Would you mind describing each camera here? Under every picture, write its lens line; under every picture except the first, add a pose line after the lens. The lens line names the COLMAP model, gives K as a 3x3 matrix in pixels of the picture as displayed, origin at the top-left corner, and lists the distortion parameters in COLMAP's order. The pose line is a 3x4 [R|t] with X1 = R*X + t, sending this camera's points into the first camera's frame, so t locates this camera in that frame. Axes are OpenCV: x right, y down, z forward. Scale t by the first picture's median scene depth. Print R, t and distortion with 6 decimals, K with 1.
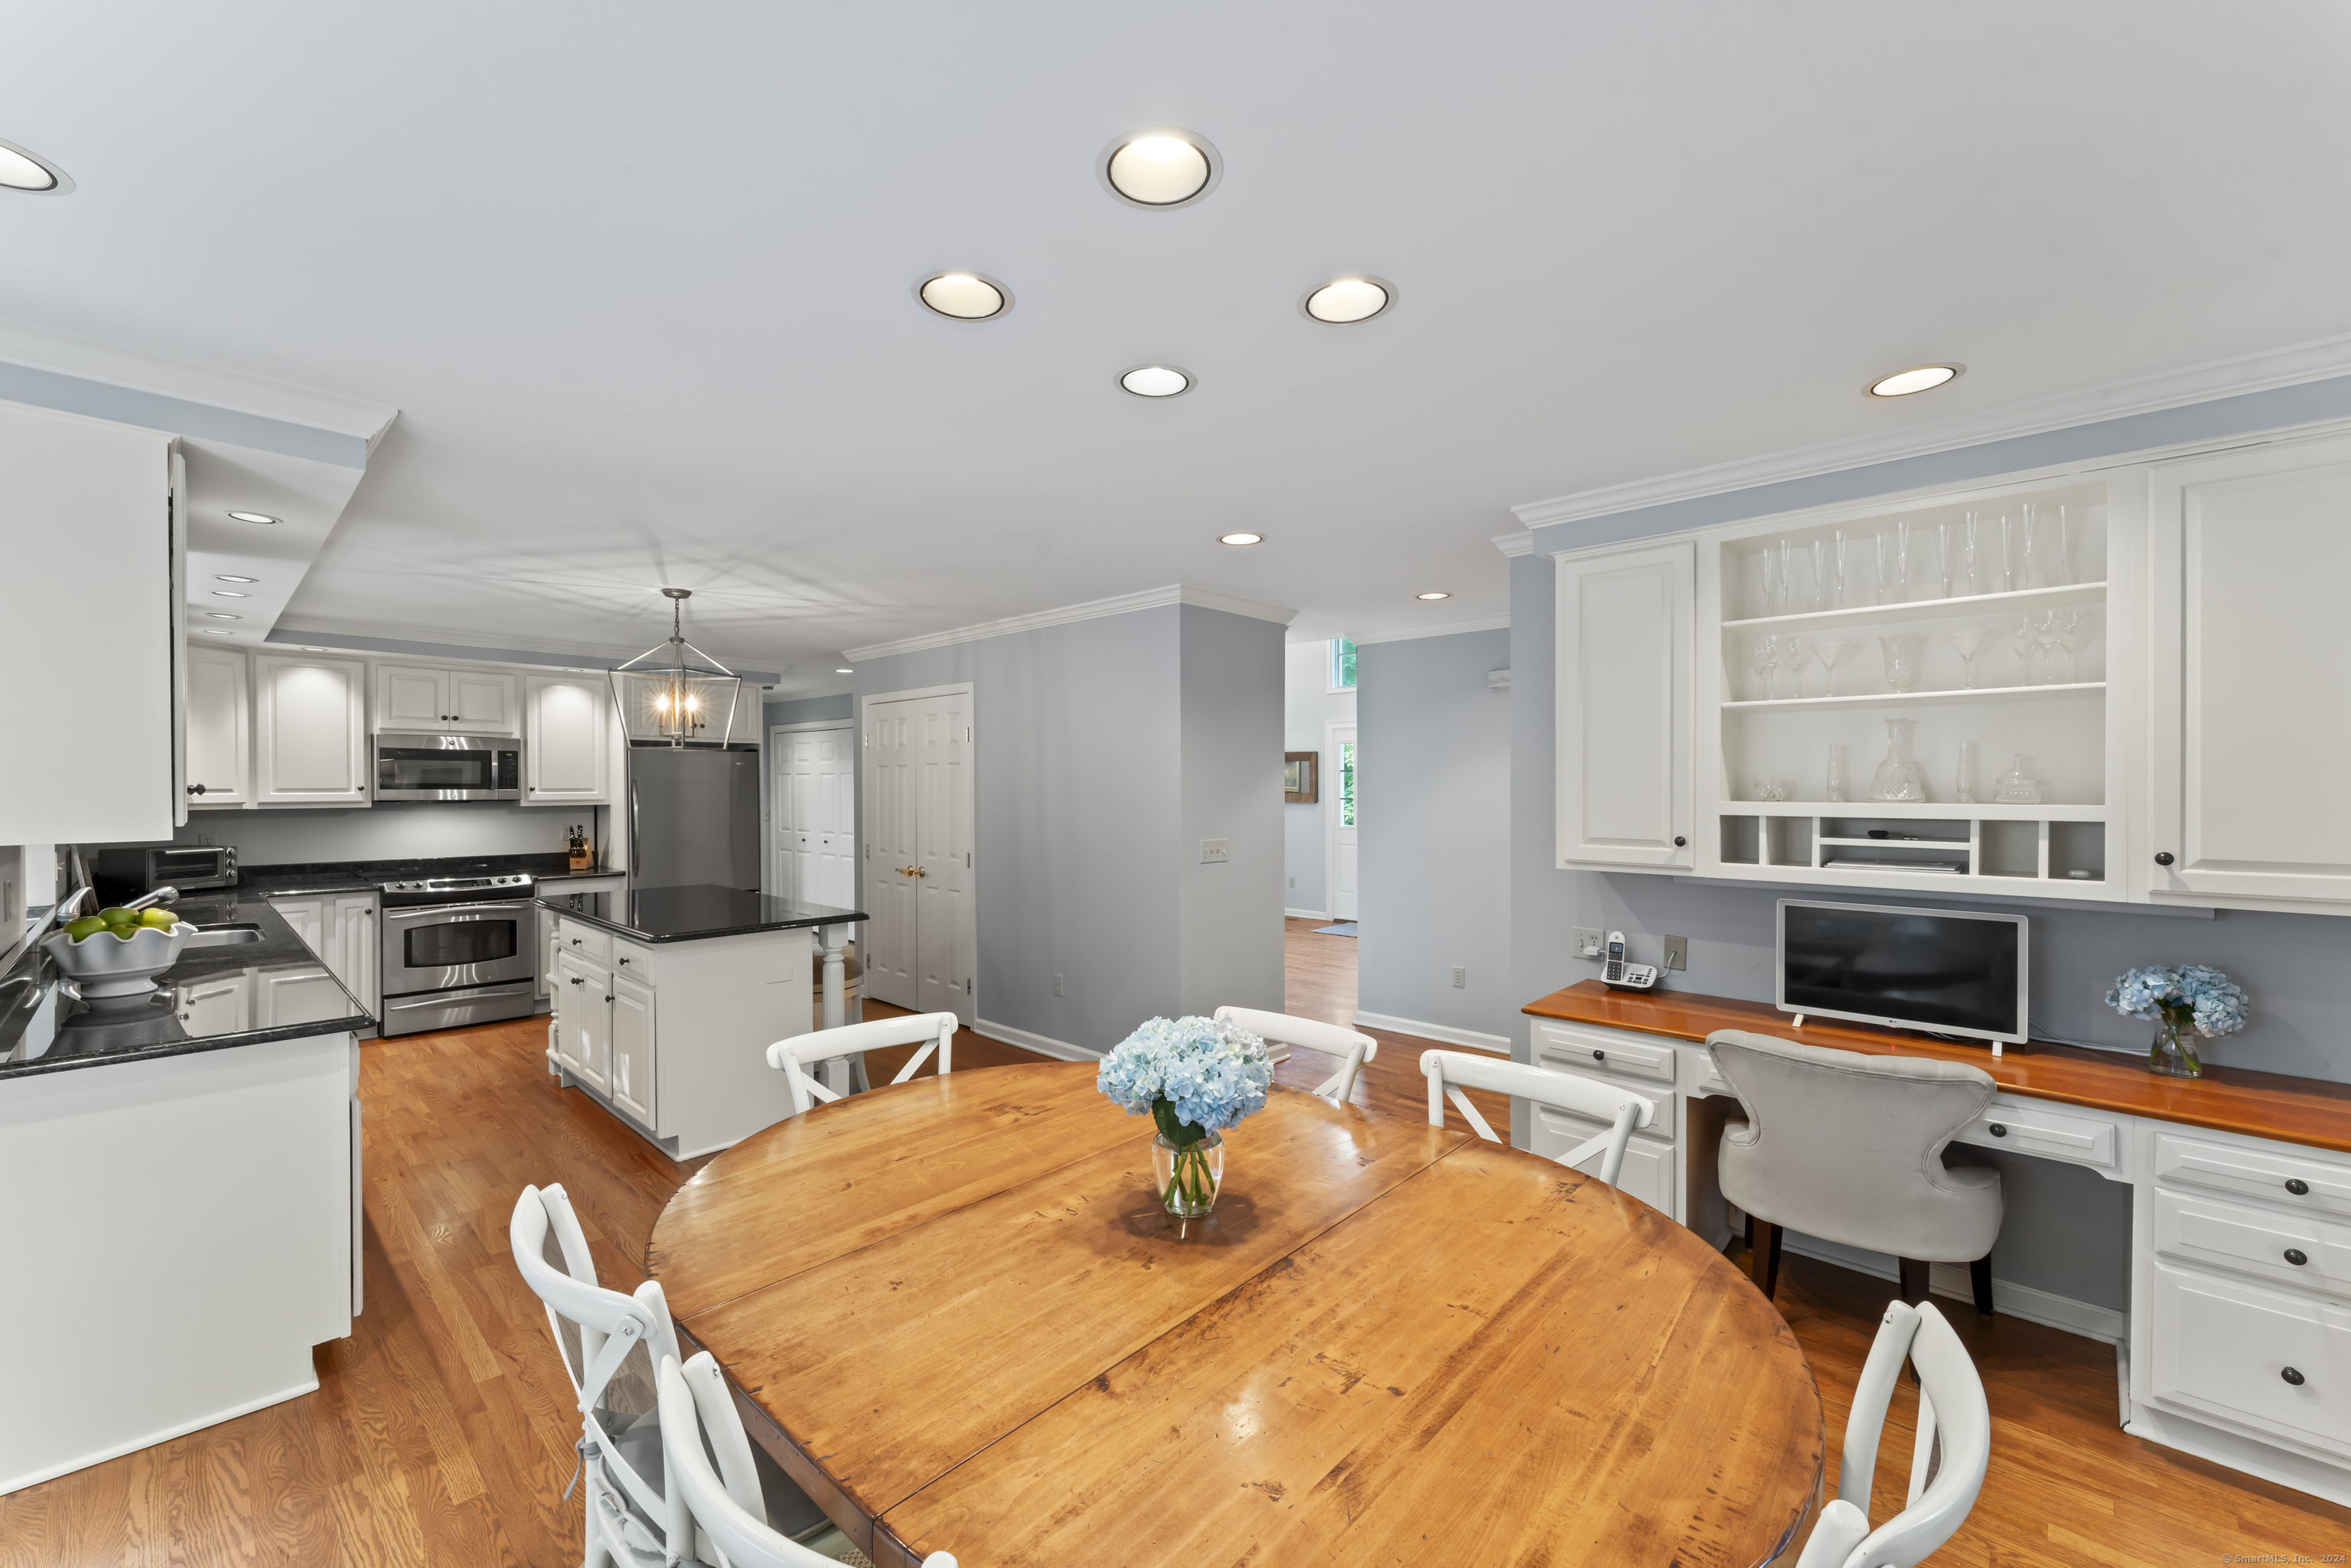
lens RADIAL K [[952.1, 0, 1186.4], [0, 952.1, 796.7], [0, 0, 1]] dist [0.002202, -0.000544]
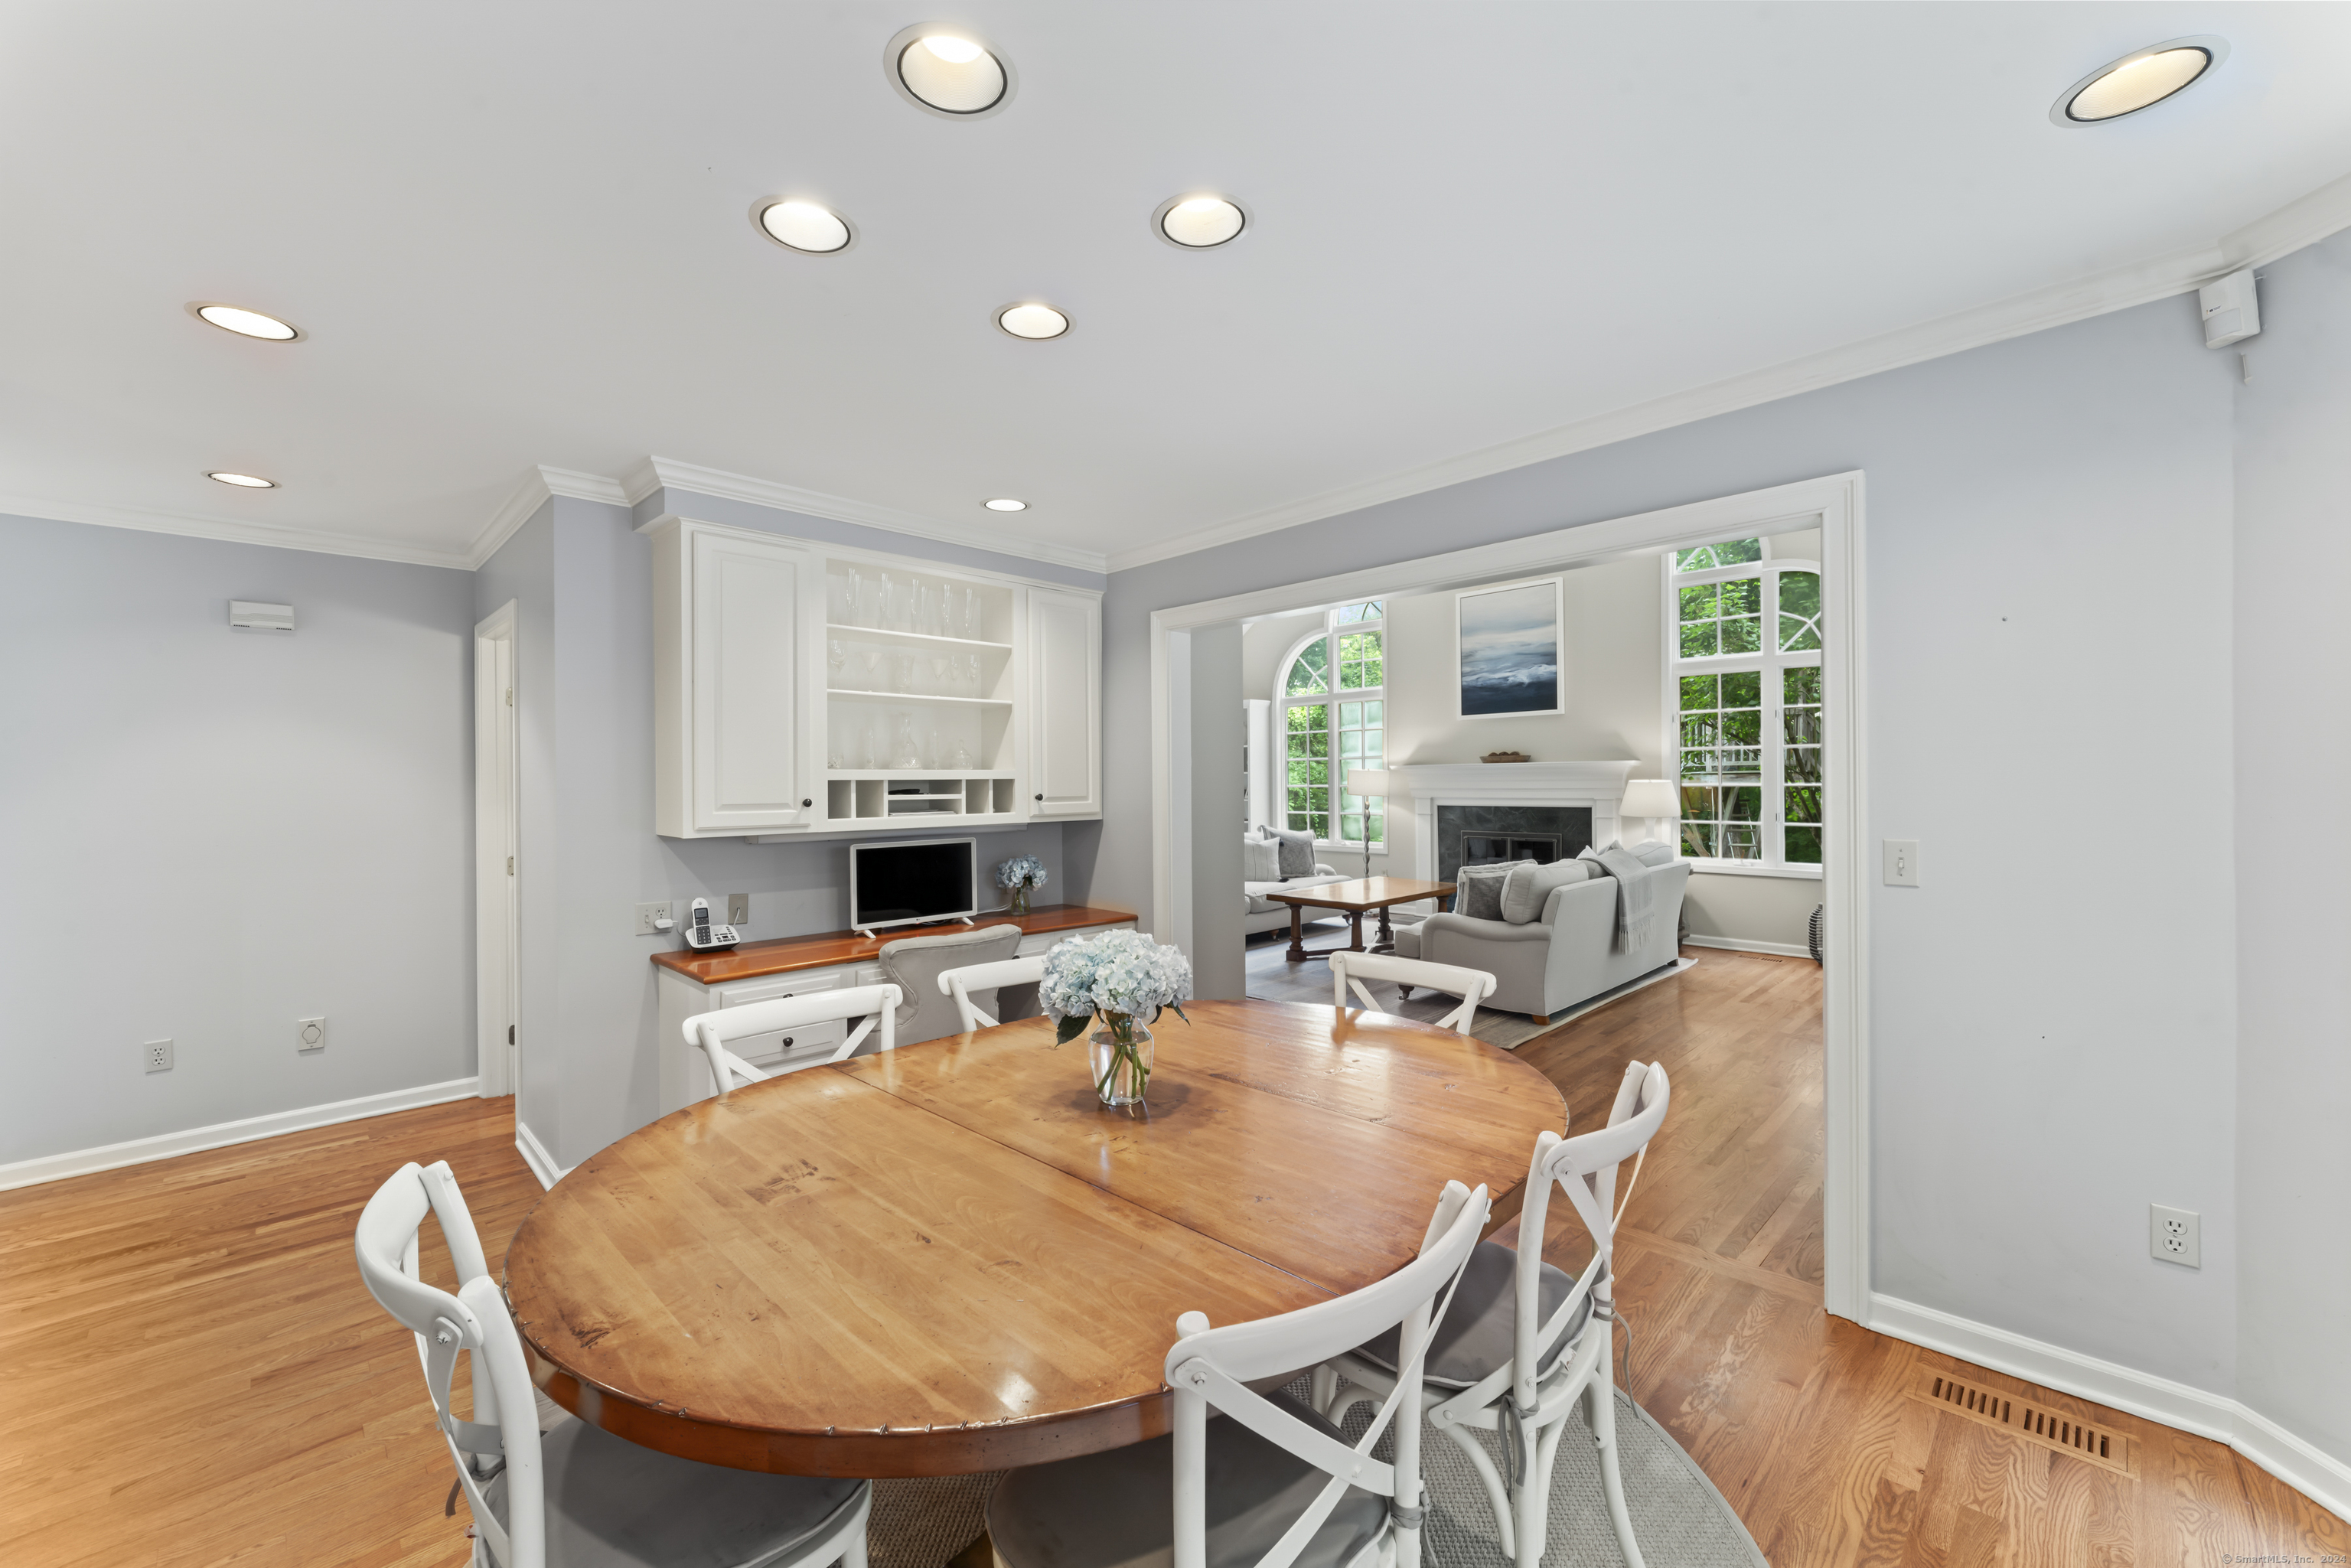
lens RADIAL K [[952.1, 0, 1166.0], [0, 952.1, 787.9], [0, 0, 1]] dist [0.002202, -0.000544]
pose [[0.028660, -0.002725, 0.999586, -0.664747], [0.024047, 0.999709, 0.002035, 0.038023], [-0.999300, 0.023979, 0.028717, 0.538779]]
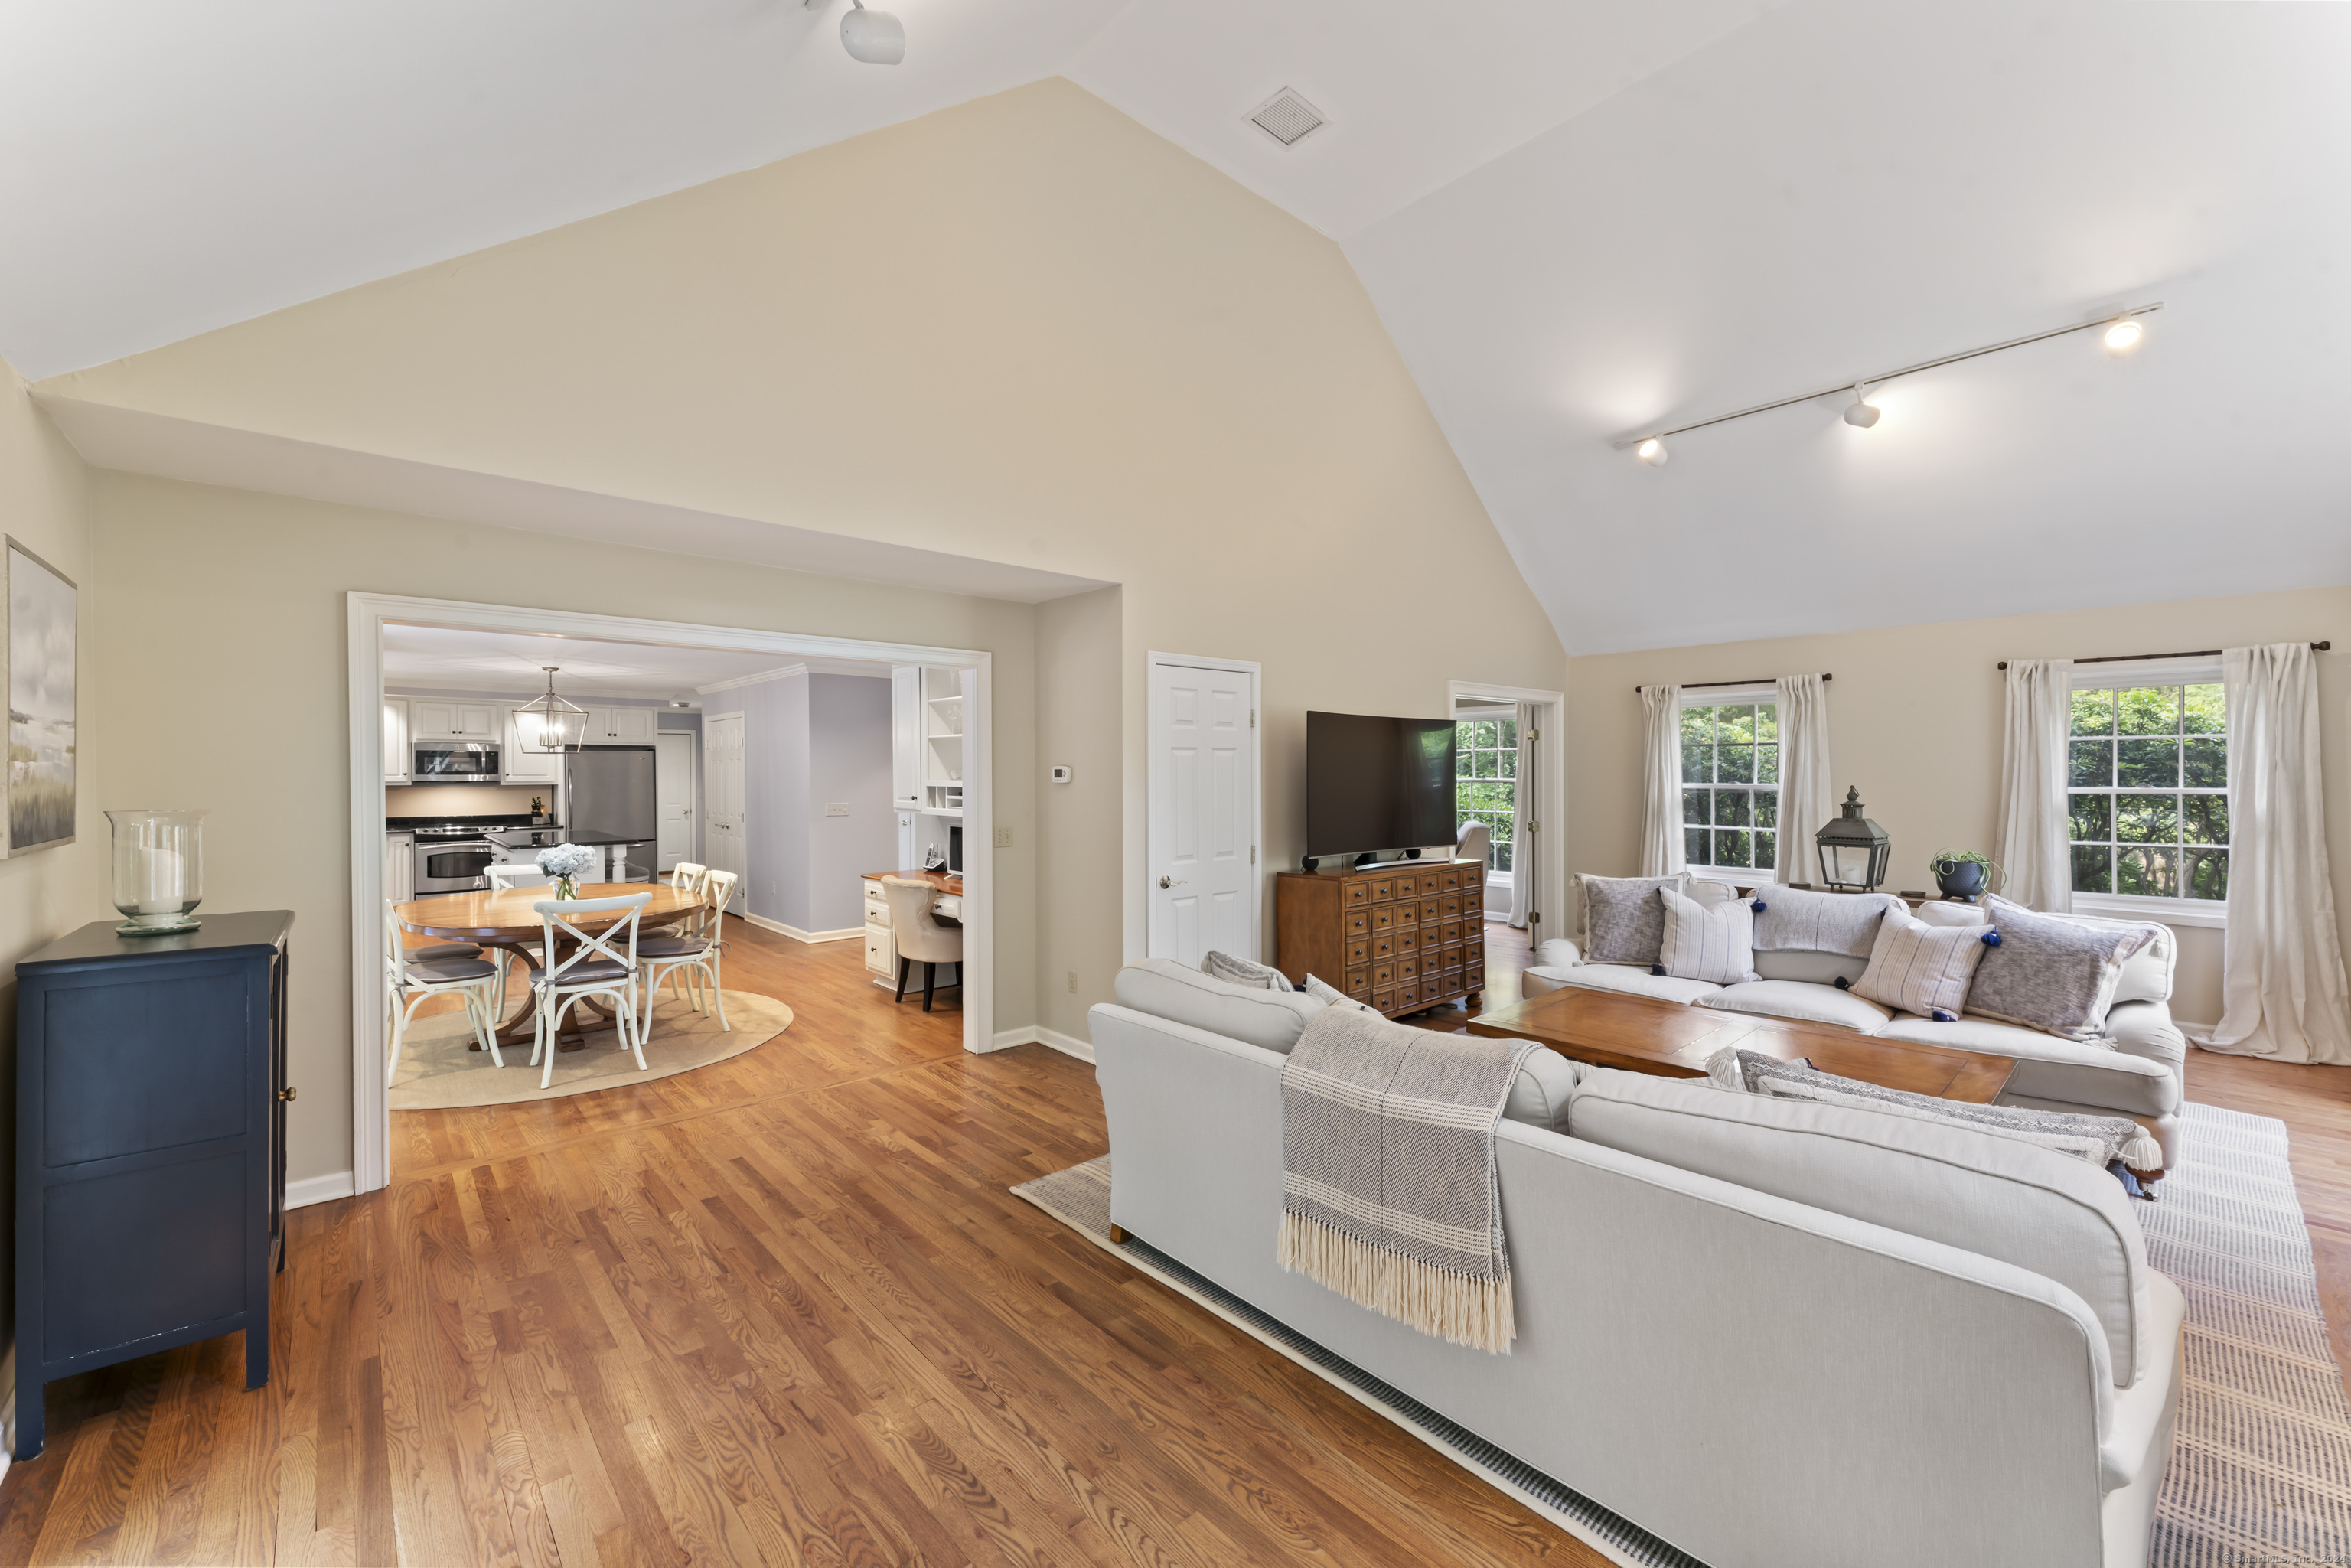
lens RADIAL K [[952.1, 0, 1189.1], [0, 952.1, 786.7], [0, 0, 1]] dist [0.002202, -0.000544]
pose [[0.996345, 0.000468, -0.085420, 1.299414], [0.000082, 0.999979, 0.006434, 0.004975], [0.085421, -0.006417, 0.996324, -1.118937]]
